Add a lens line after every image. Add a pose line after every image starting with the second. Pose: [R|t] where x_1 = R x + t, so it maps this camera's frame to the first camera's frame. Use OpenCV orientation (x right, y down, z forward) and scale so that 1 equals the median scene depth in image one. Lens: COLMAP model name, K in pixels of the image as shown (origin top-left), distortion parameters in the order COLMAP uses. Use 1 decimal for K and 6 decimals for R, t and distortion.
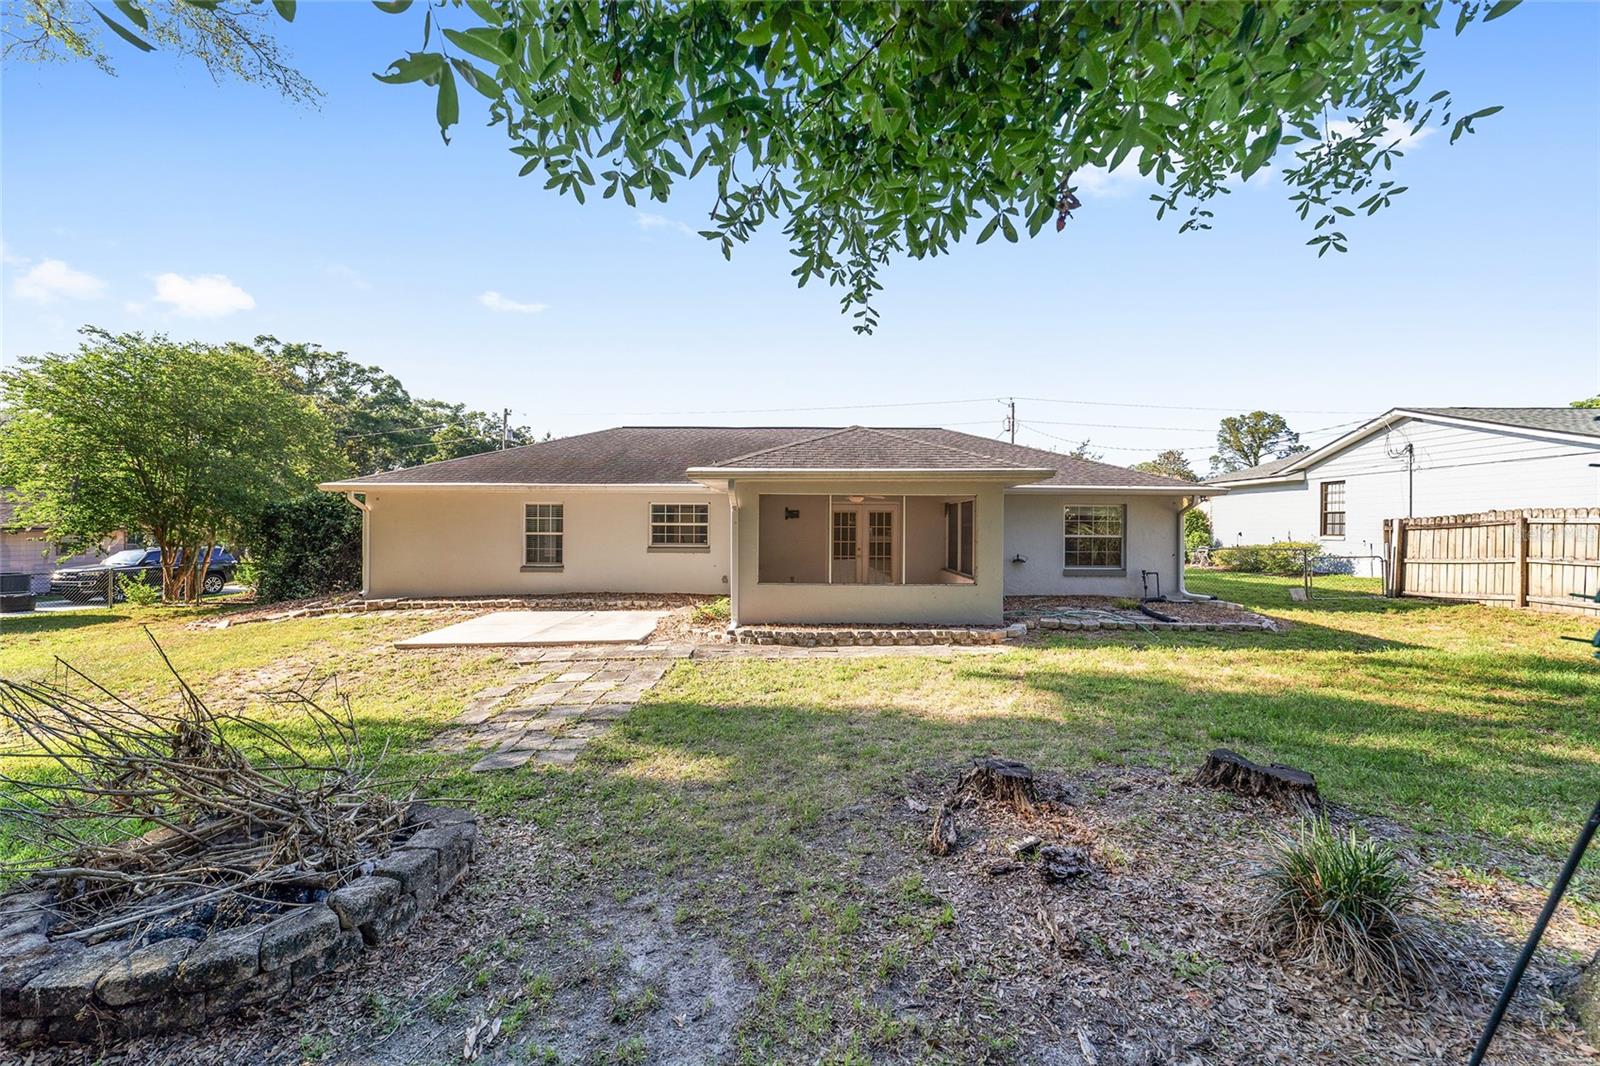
lens RADIAL K [[614.9, 0, 799.0], [0, 614.9, 528.4], [0, 0, 1]] dist [-0.017494, 0.008249]
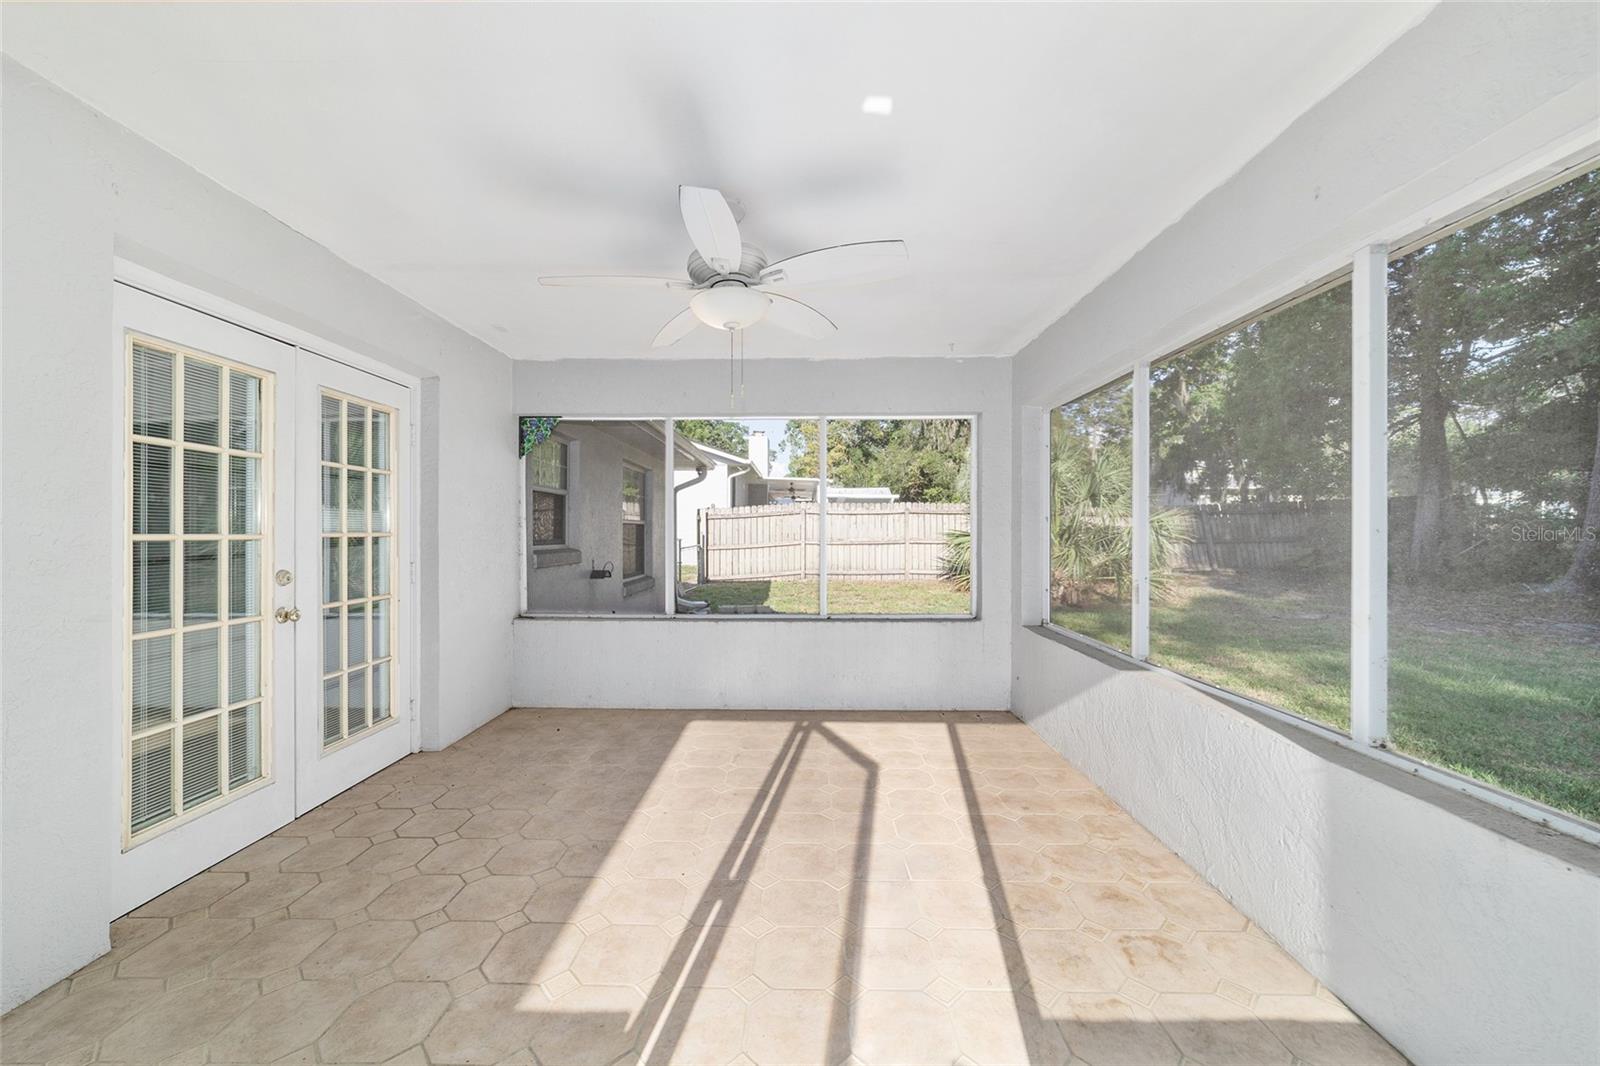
lens RADIAL K [[614.9, 0, 794.4], [0, 614.9, 525.9], [0, 0, 1]] dist [-0.017494, 0.008249]
pose [[0.003551, 0.003773, 0.999987, -0.088077], [0.001693, 0.999991, -0.003780, 0.019304], [-0.999992, 0.001707, 0.003544, 0.844140]]
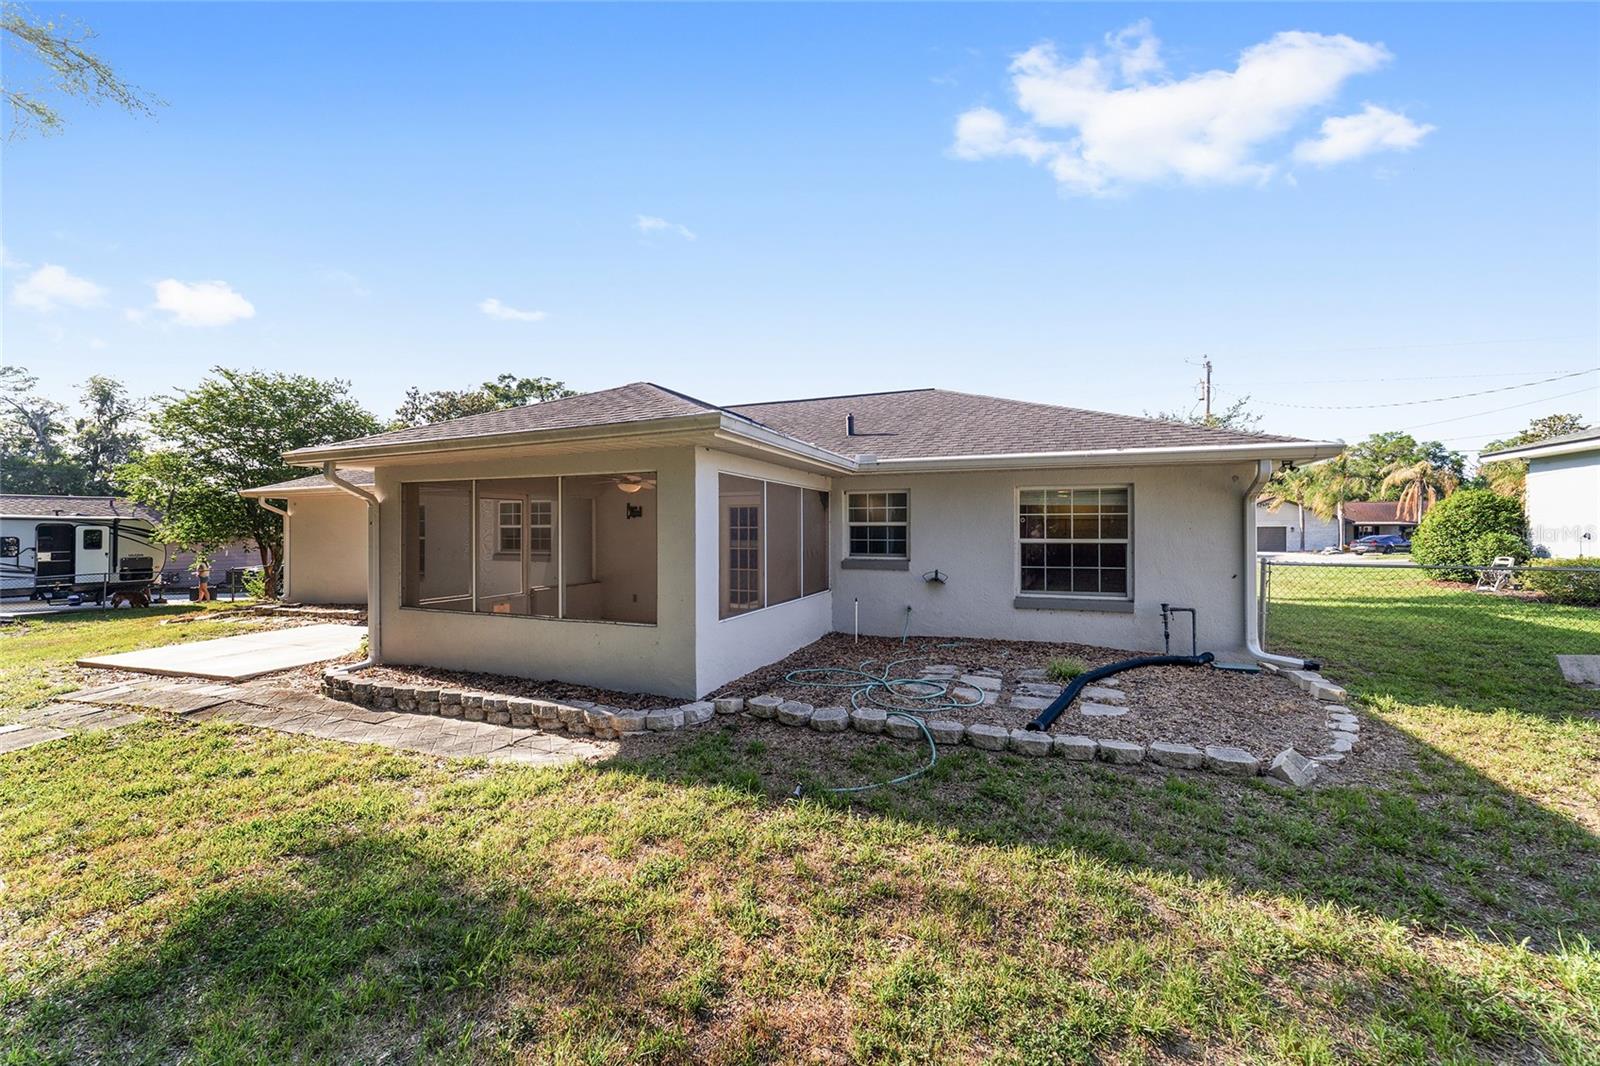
lens RADIAL K [[614.9, 0, 796.2], [0, 614.9, 528.2], [0, 0, 1]] dist [-0.017494, 0.008249]
pose [[0.930652, -0.008319, -0.365812, 0.448133], [0.006072, 0.999955, -0.007291, 0.003674], [0.365856, 0.004564, 0.930660, 0.367829]]
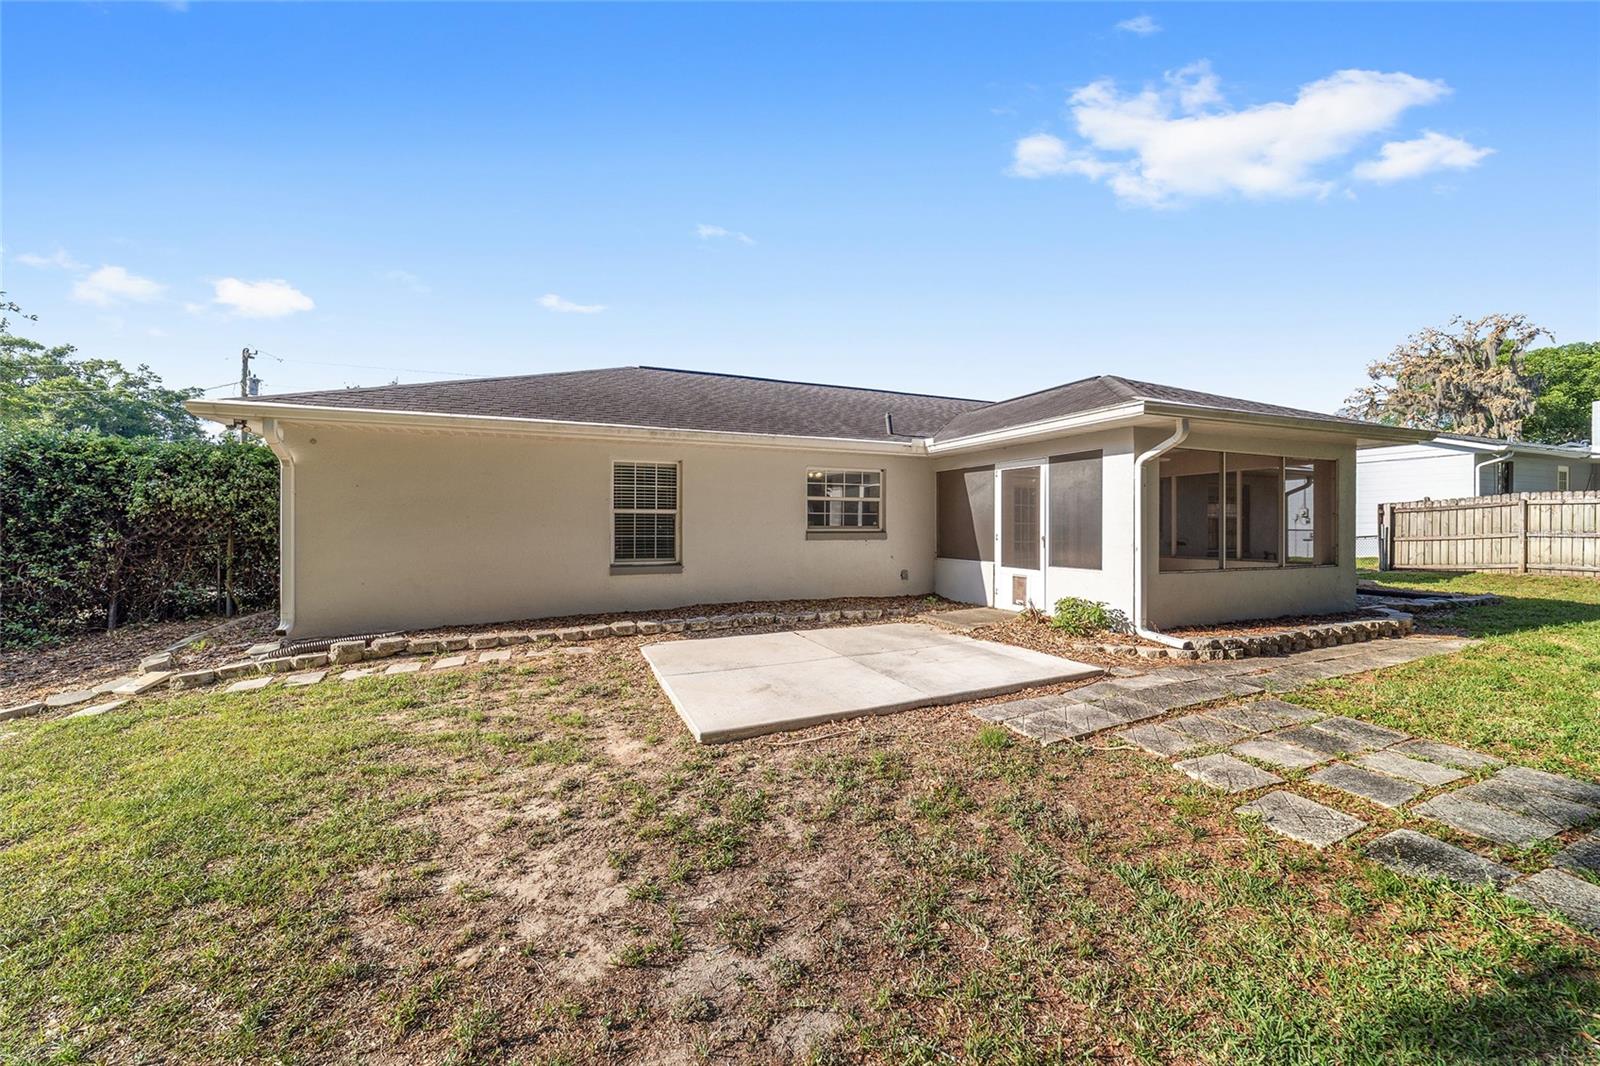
lens RADIAL K [[614.9, 0, 798.8], [0, 614.9, 526.5], [0, 0, 1]] dist [-0.017494, 0.008249]
pose [[0.918561, -0.003894, 0.395259, -0.522455], [0.005150, 0.999985, -0.002117, 0.025899], [-0.395245, 0.003980, 0.918567, 0.375651]]
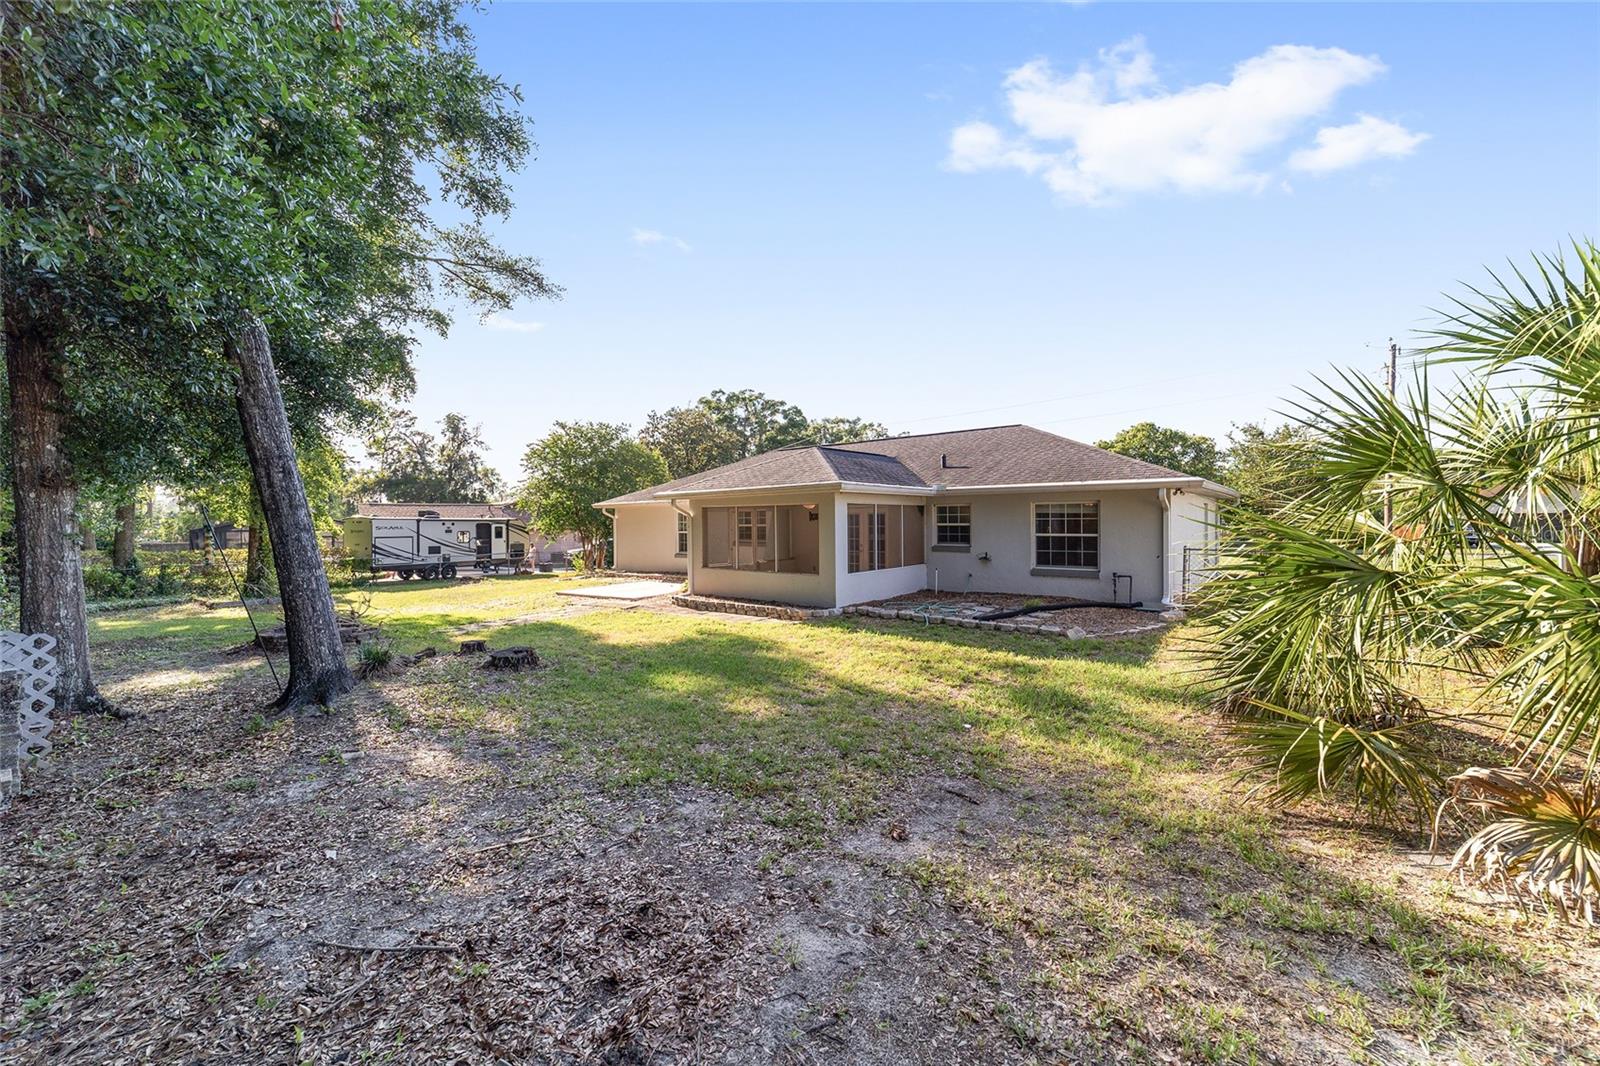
lens RADIAL K [[614.9, 0, 793.0], [0, 614.9, 526.9], [0, 0, 1]] dist [-0.017494, 0.008249]
pose [[0.772853, -0.006235, -0.634555, 0.753134], [0.012502, 0.999907, 0.005402, -0.009777], [0.634462, -0.012109, 0.772859, -0.002415]]
